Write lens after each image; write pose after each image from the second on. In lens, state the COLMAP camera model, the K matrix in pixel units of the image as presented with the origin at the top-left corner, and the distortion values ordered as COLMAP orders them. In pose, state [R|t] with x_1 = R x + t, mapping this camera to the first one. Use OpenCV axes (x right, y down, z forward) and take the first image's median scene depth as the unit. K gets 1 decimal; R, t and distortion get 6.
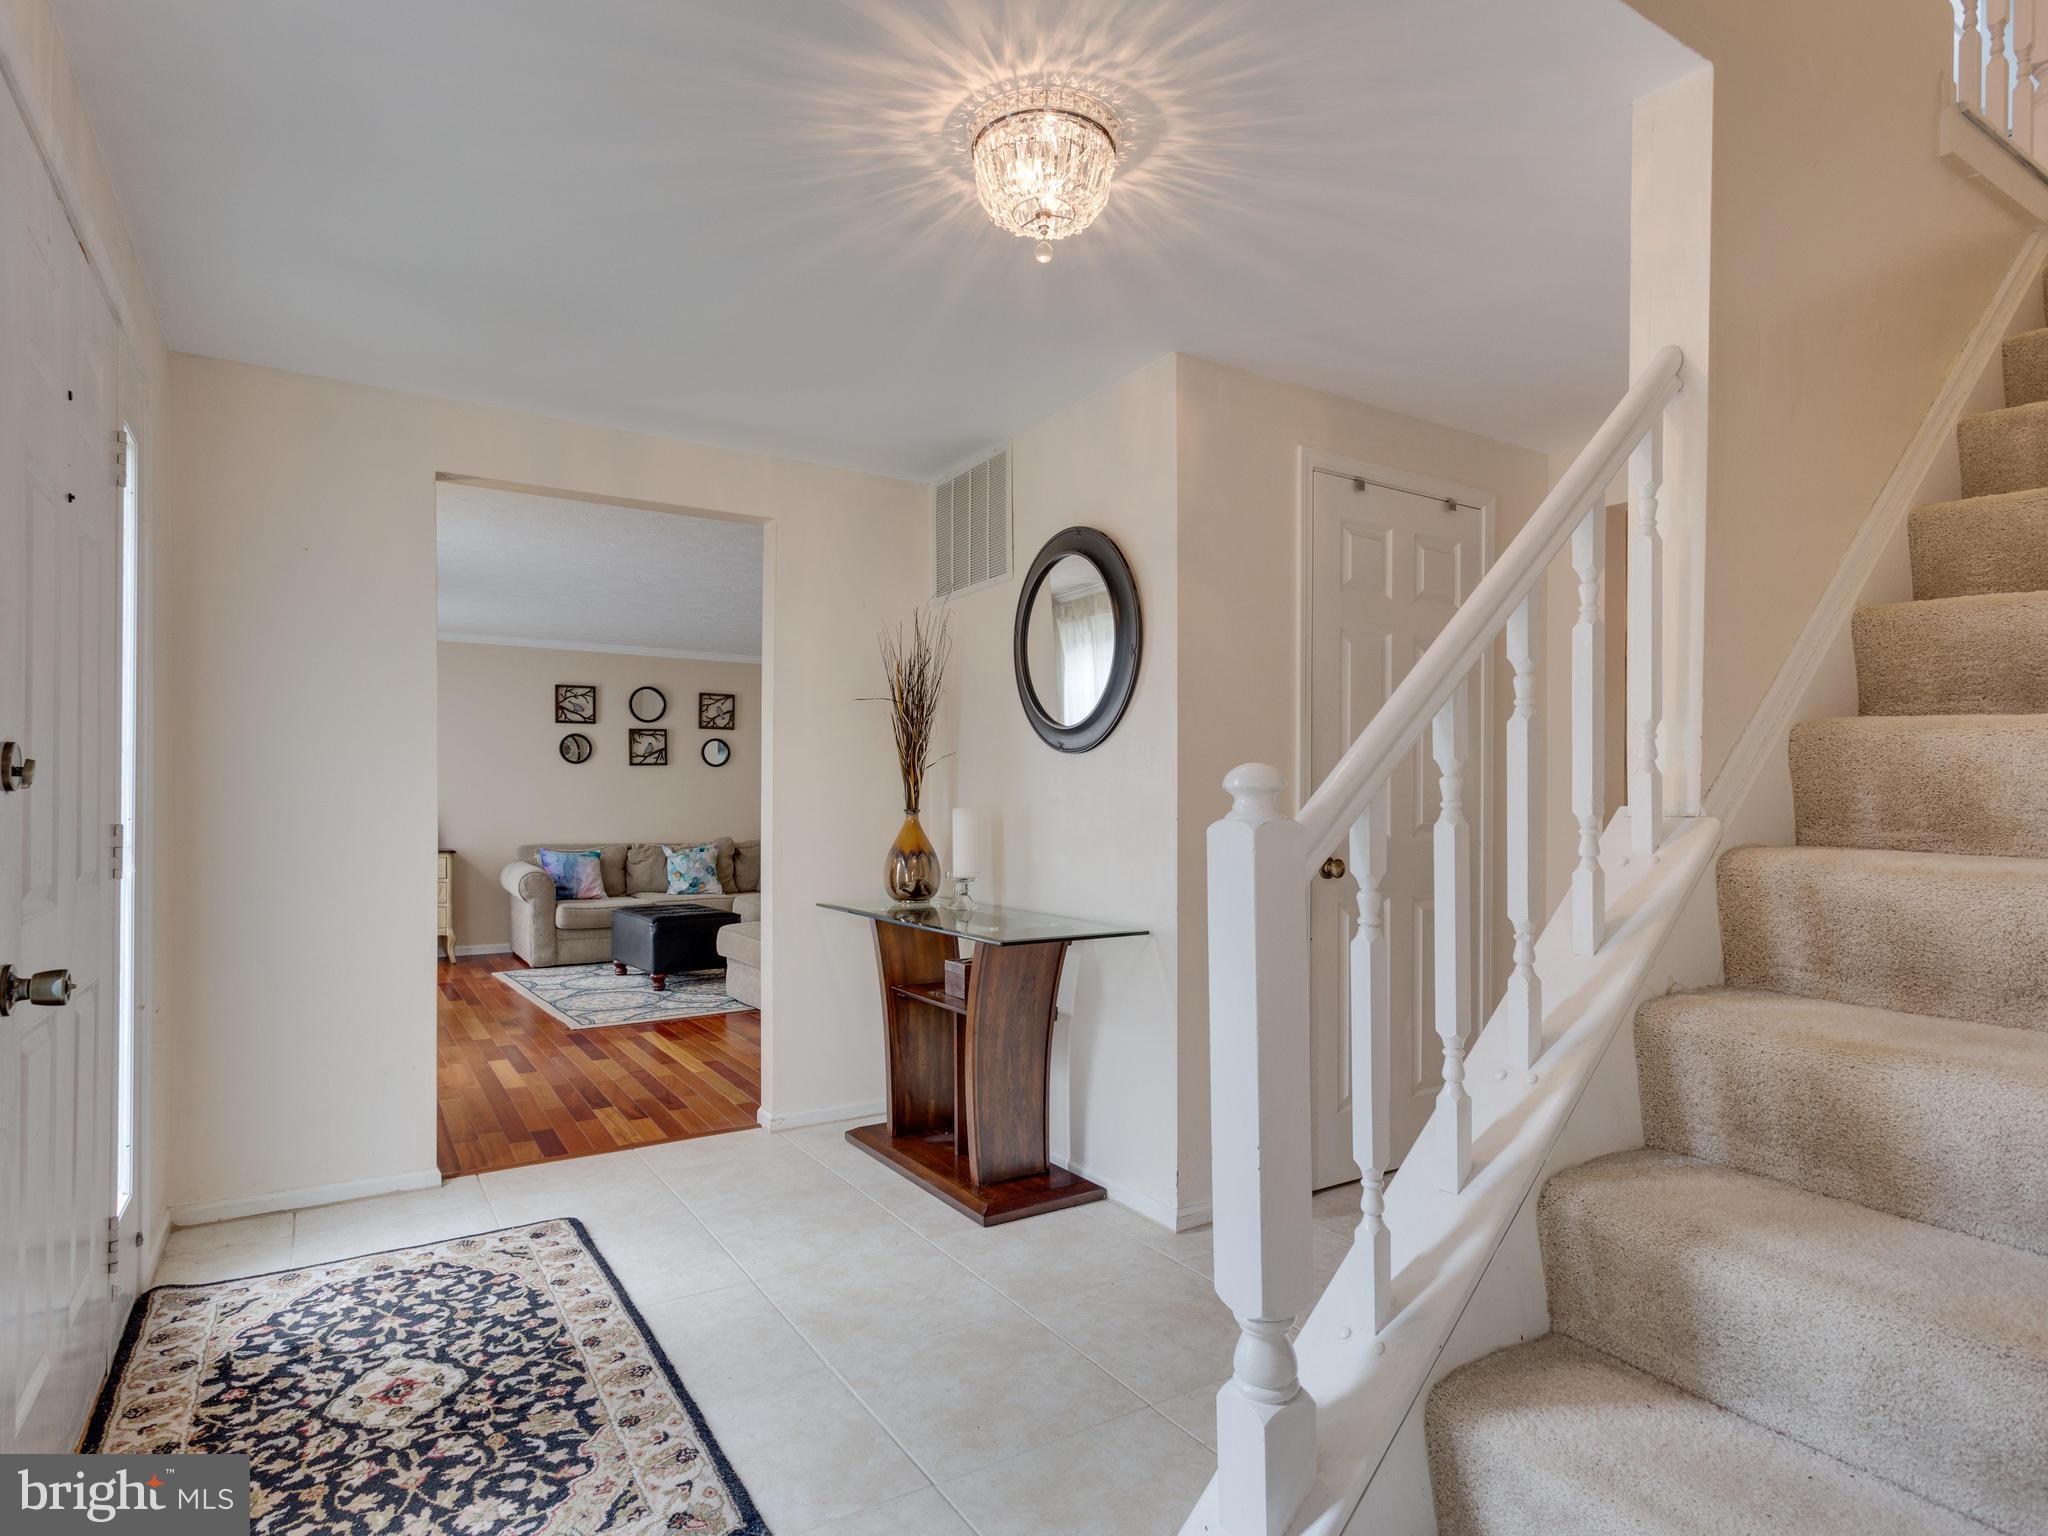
lens RADIAL K [[1105.0, 0, 1012.3], [0, 1105.0, 804.0], [0, 0, 1]] dist [0.004072, 0.003839]
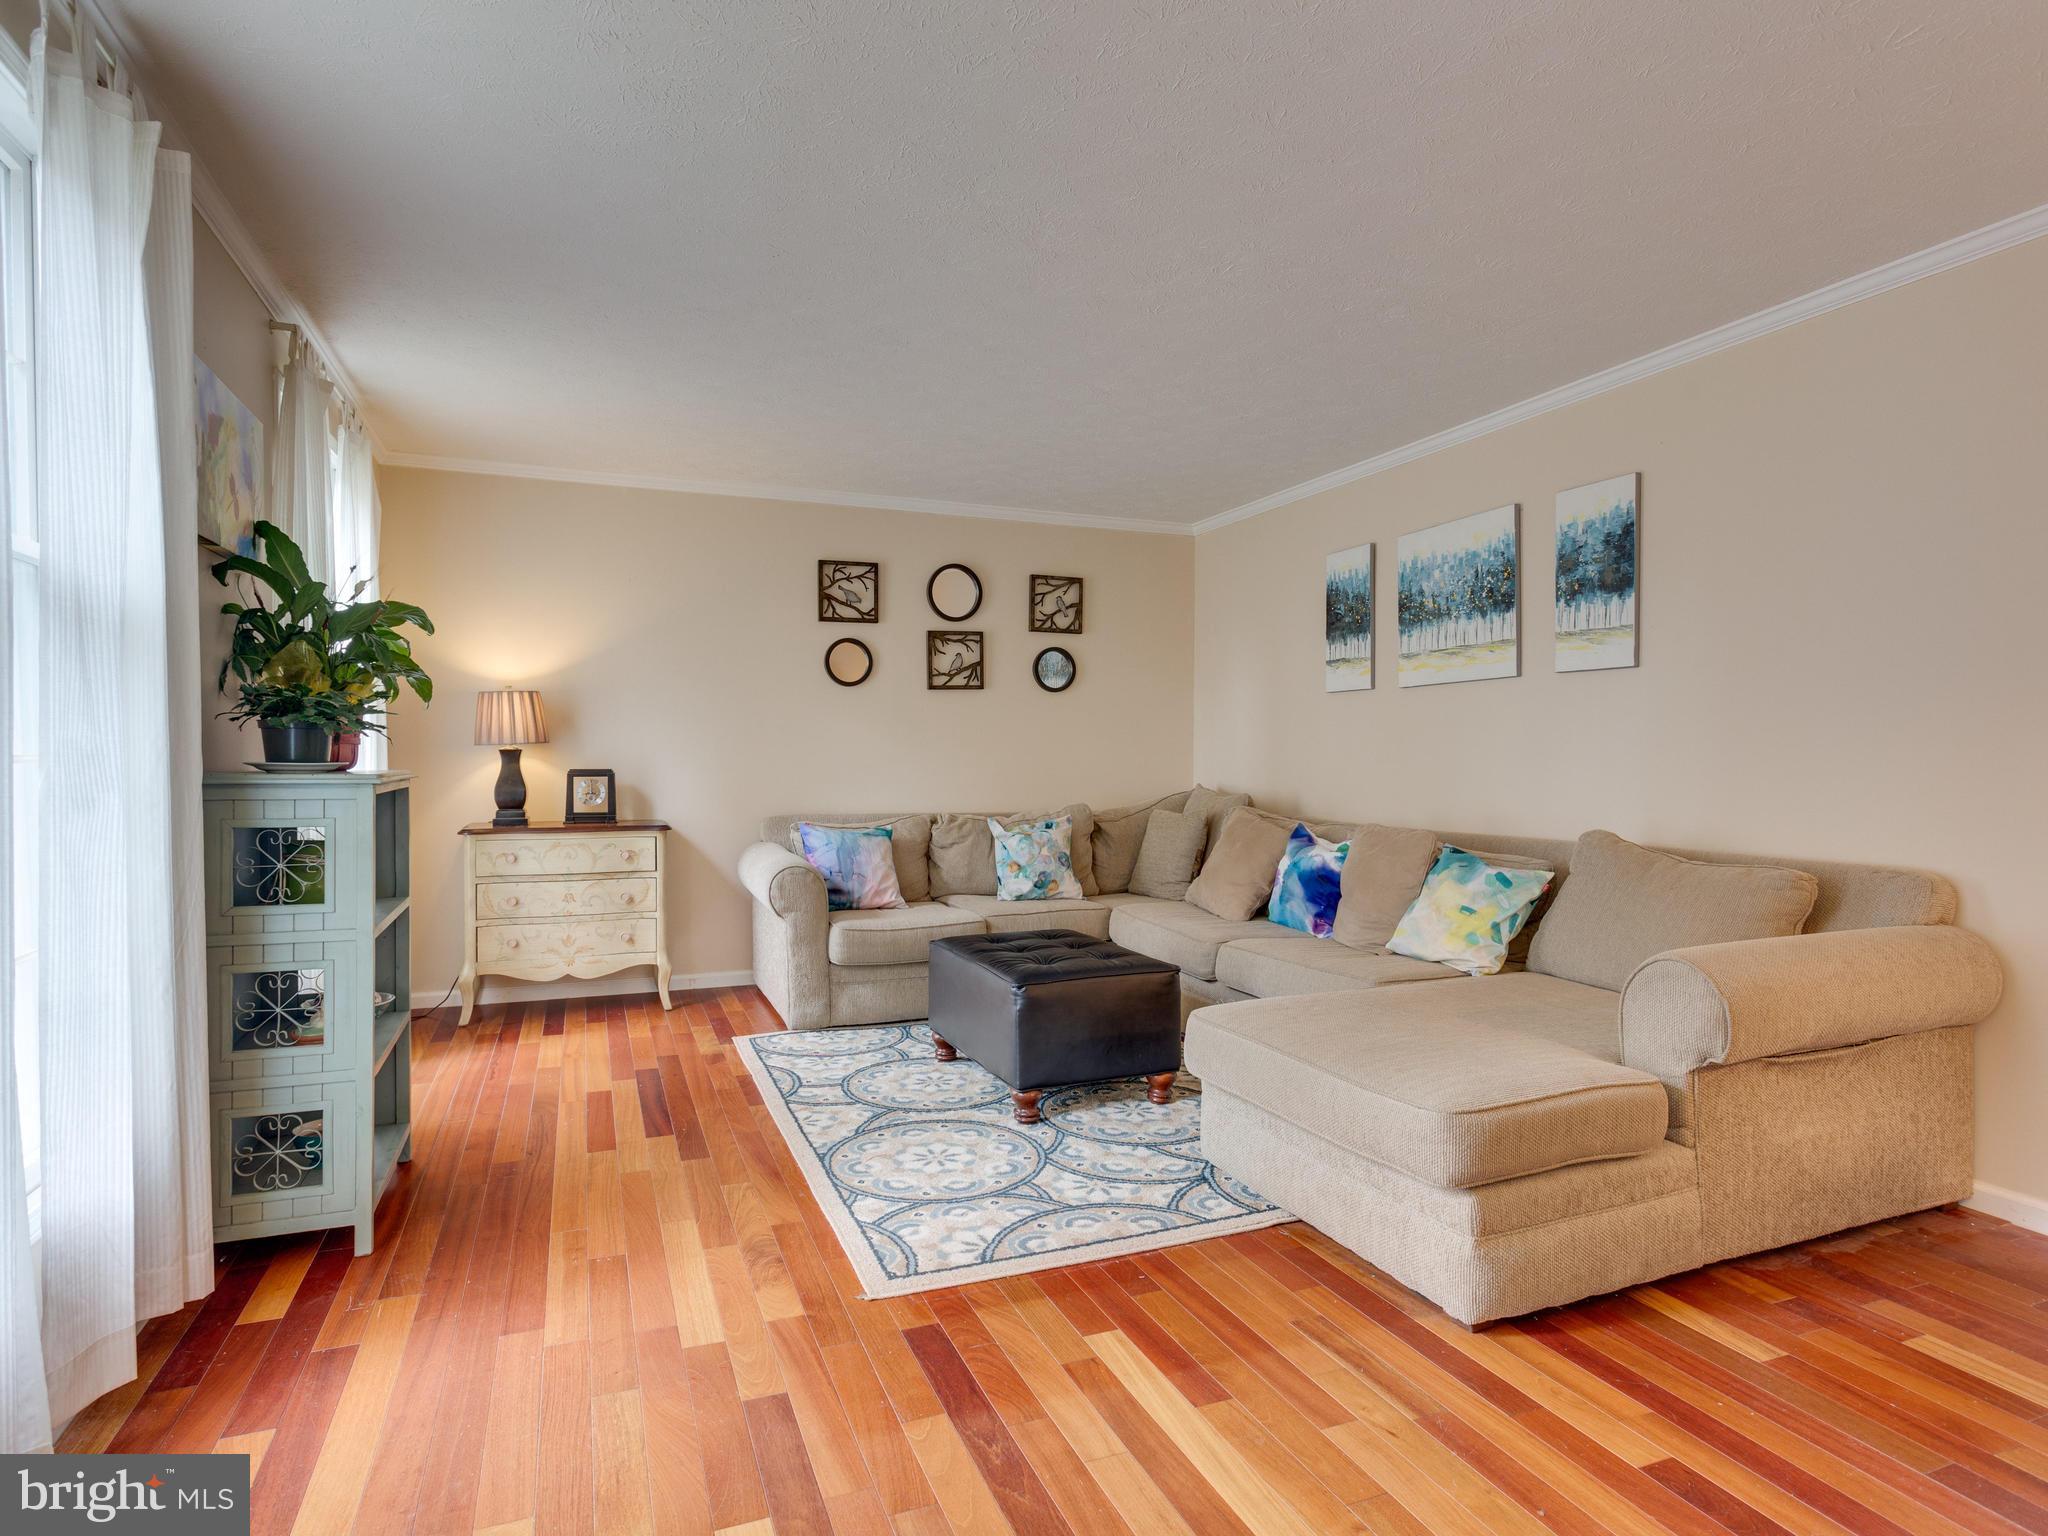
lens RADIAL K [[1105.0, 0, 1022.4], [0, 1105.0, 775.6], [0, 0, 1]] dist [0.004072, 0.003839]
pose [[0.984303, 0.003193, -0.176457, -0.190025], [0.000302, 0.999804, 0.019779, 0.002041], [0.176486, -0.019521, 0.984110, 0.404769]]
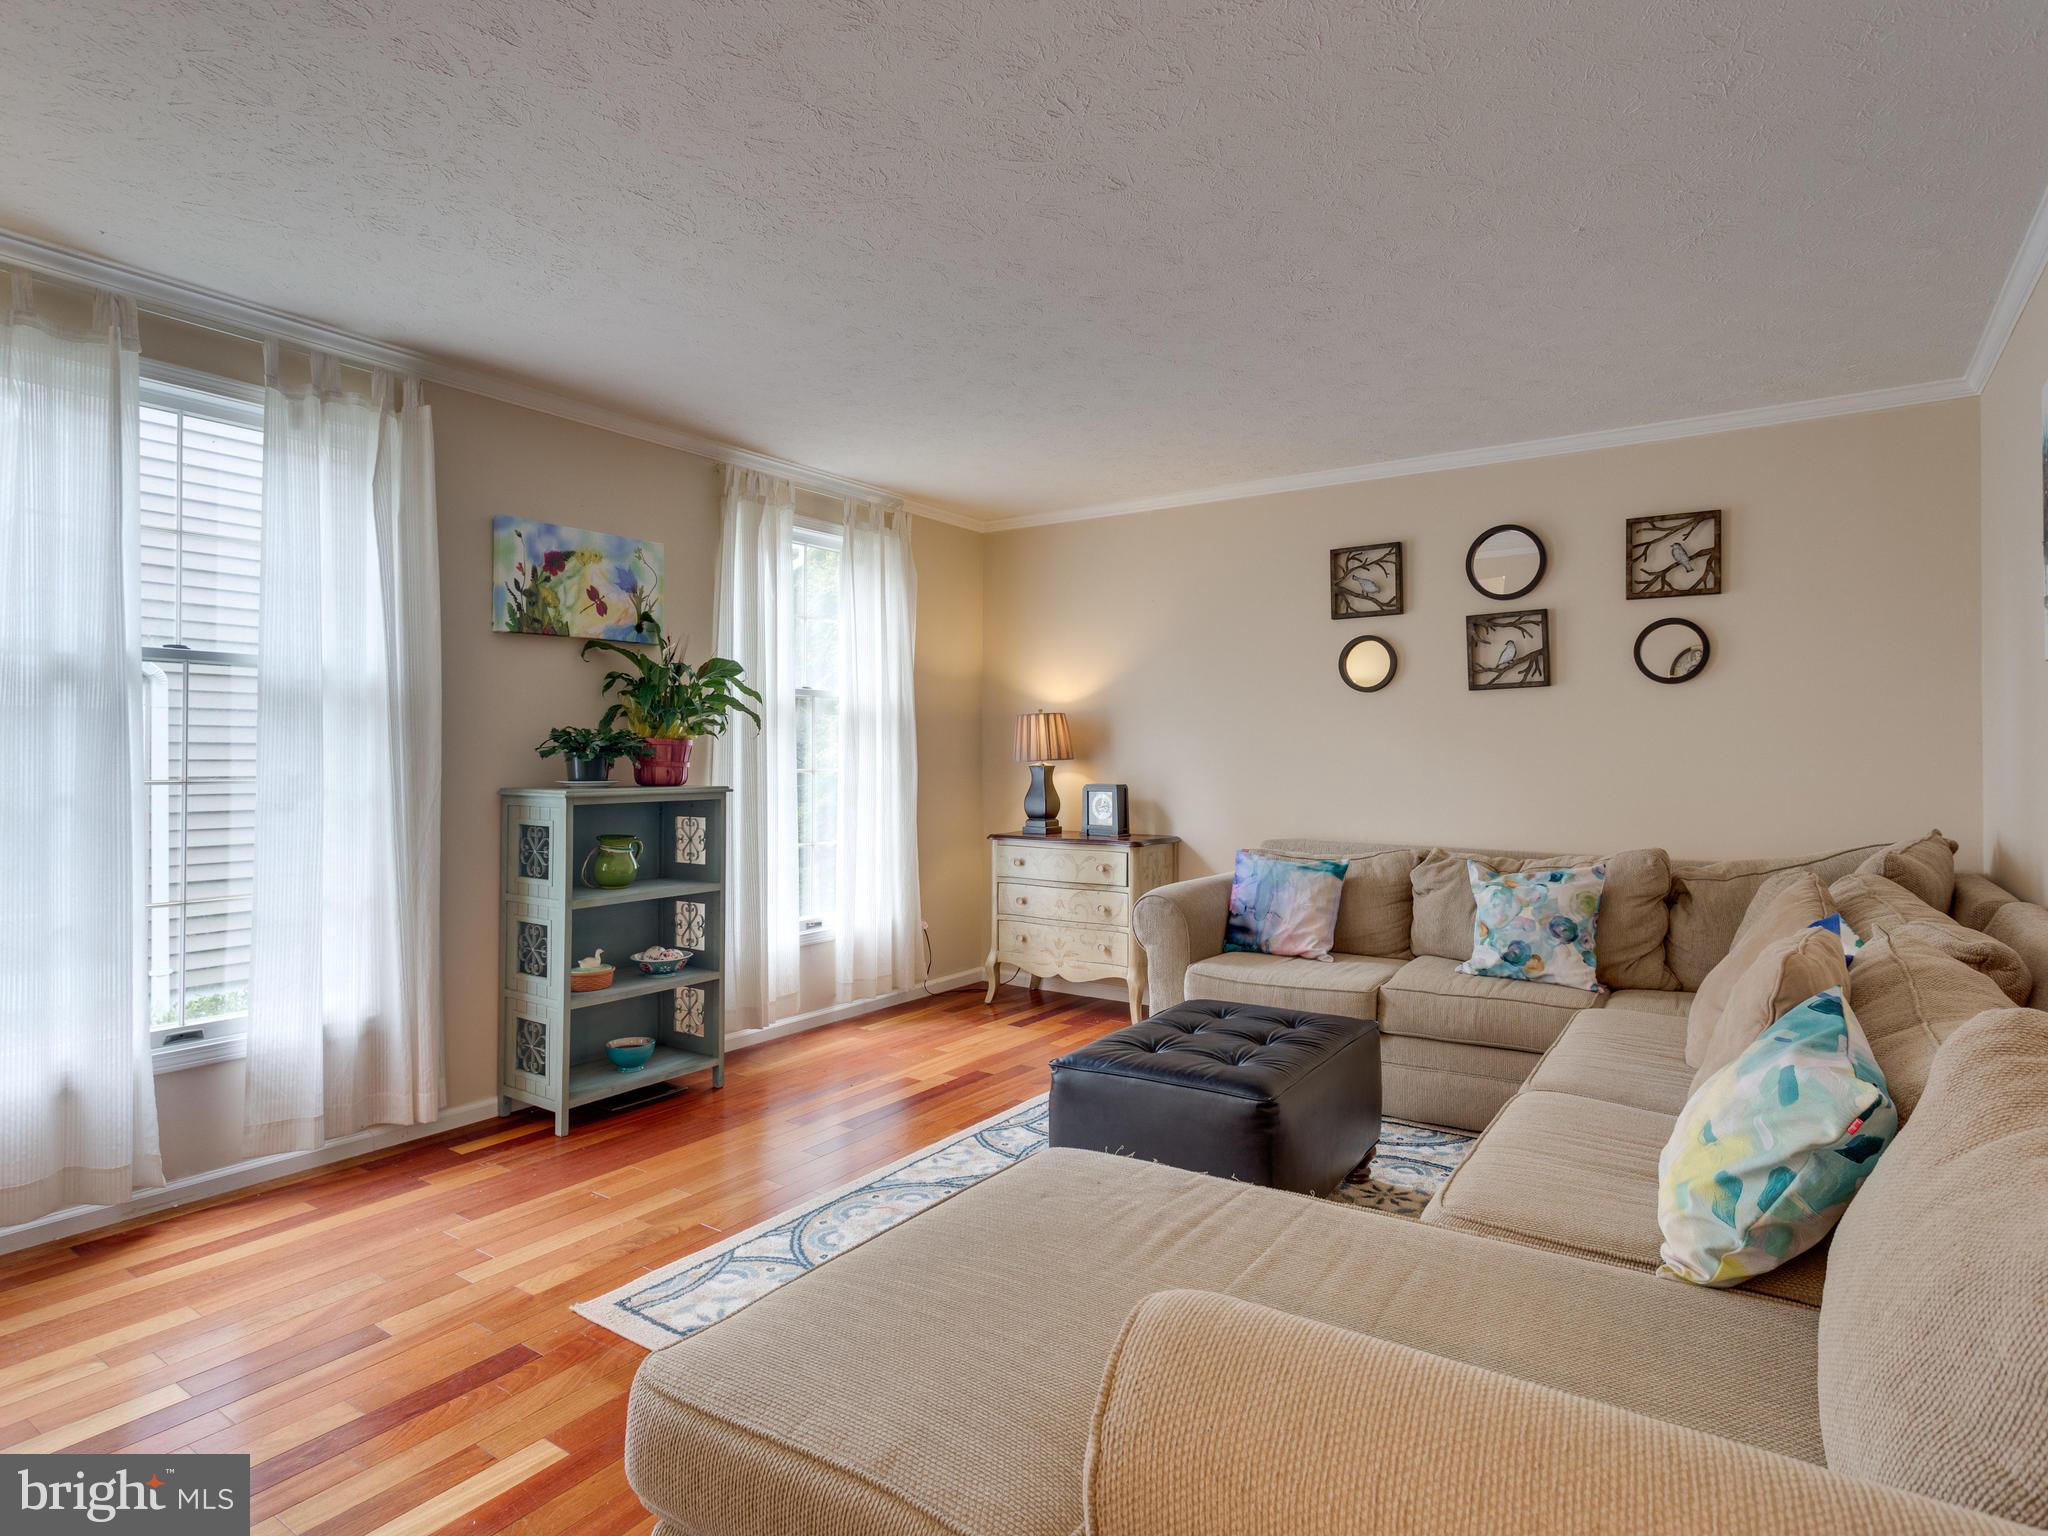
lens RADIAL K [[1105.0, 0, 1035.6], [0, 1105.0, 741.0], [0, 0, 1]] dist [0.004072, 0.003839]
pose [[0.407161, -0.012494, -0.913271, 0.029171], [0.000285, 0.999908, -0.013552, -0.005623], [0.913356, 0.005258, 0.407128, 0.648825]]
